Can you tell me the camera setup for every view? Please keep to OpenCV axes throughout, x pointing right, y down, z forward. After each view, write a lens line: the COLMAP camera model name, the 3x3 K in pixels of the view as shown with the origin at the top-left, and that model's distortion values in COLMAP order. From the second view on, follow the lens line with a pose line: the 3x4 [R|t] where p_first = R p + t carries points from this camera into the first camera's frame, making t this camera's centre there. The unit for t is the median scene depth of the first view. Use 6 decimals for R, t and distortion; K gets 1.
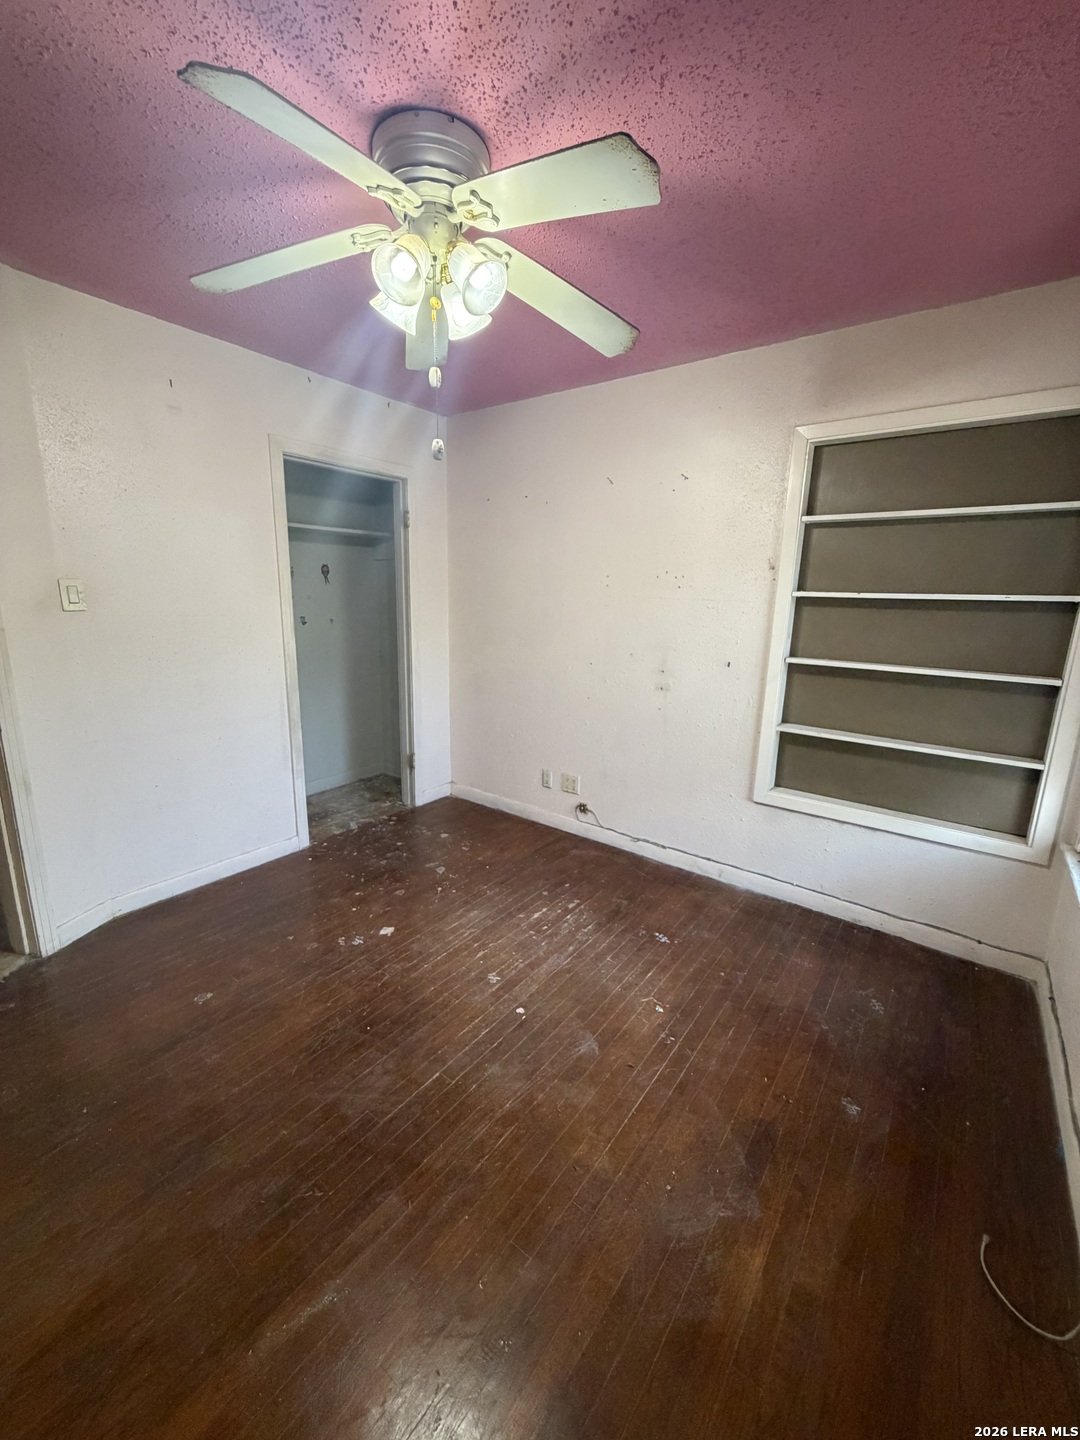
lens RADIAL K [[573.9, 0, 538.5], [0, 573.9, 714.6], [0, 0, 1]] dist [-0.000587, 0.000095]
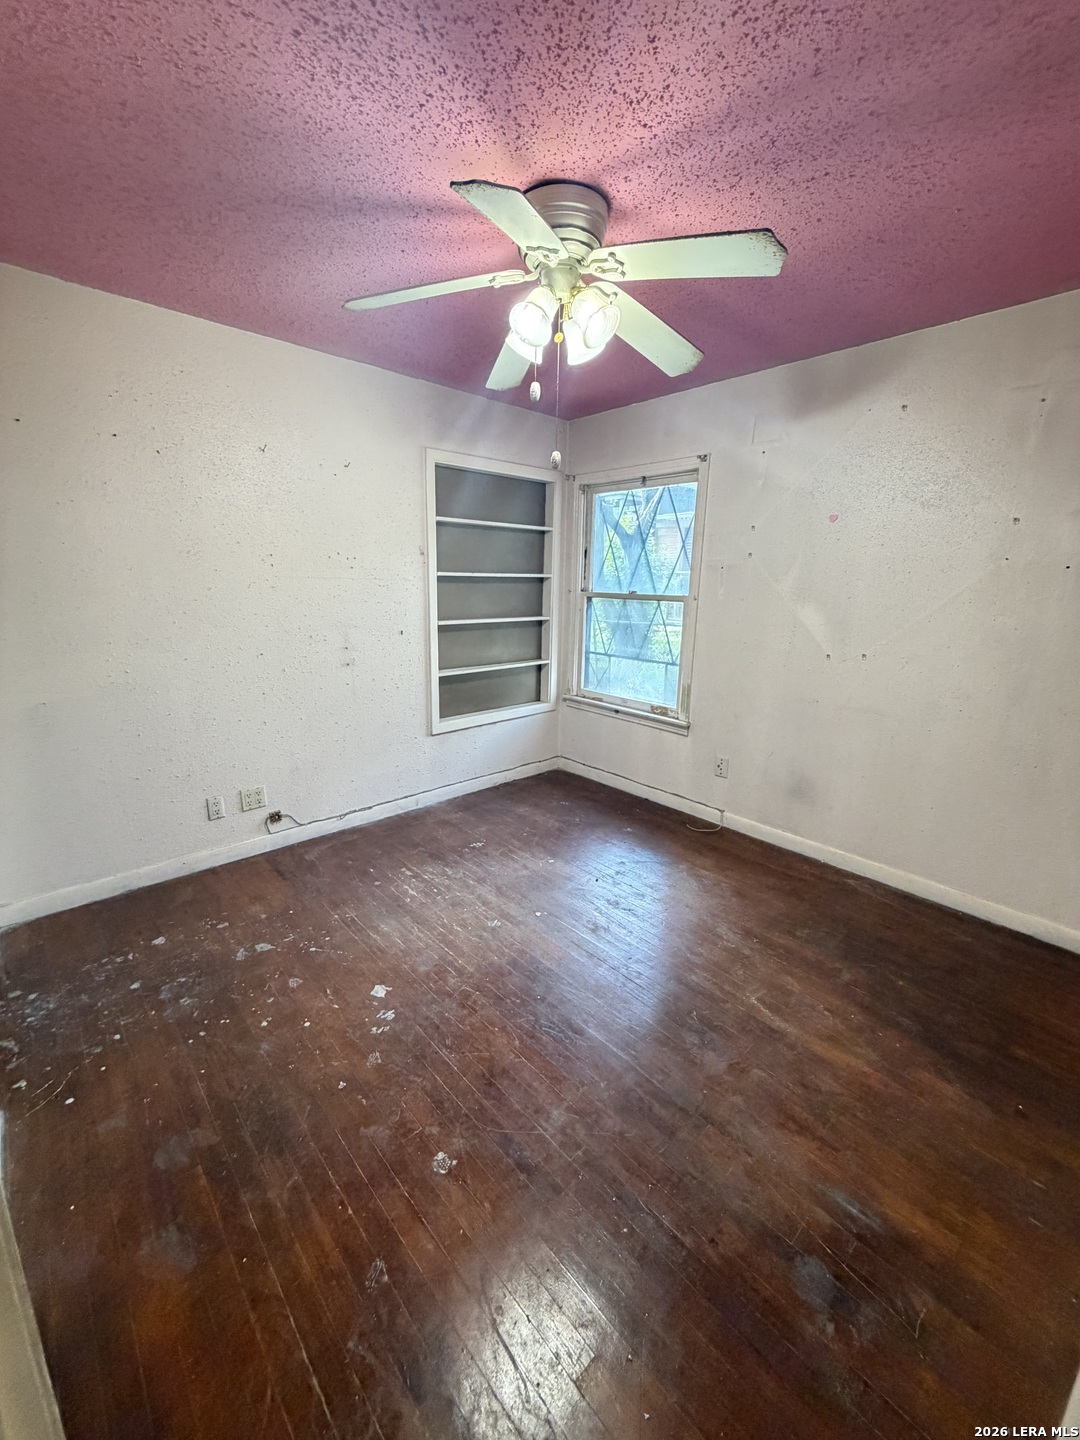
lens RADIAL K [[573.9, 0, 538.5], [0, 573.9, 714.6], [0, 0, 1]] dist [-0.000587, 0.000095]
pose [[0.180367, -0.246748, 0.952147, -0.835524], [0.195026, 0.957775, 0.211262, -0.124276], [-0.964071, 0.147589, 0.220874, 0.491246]]
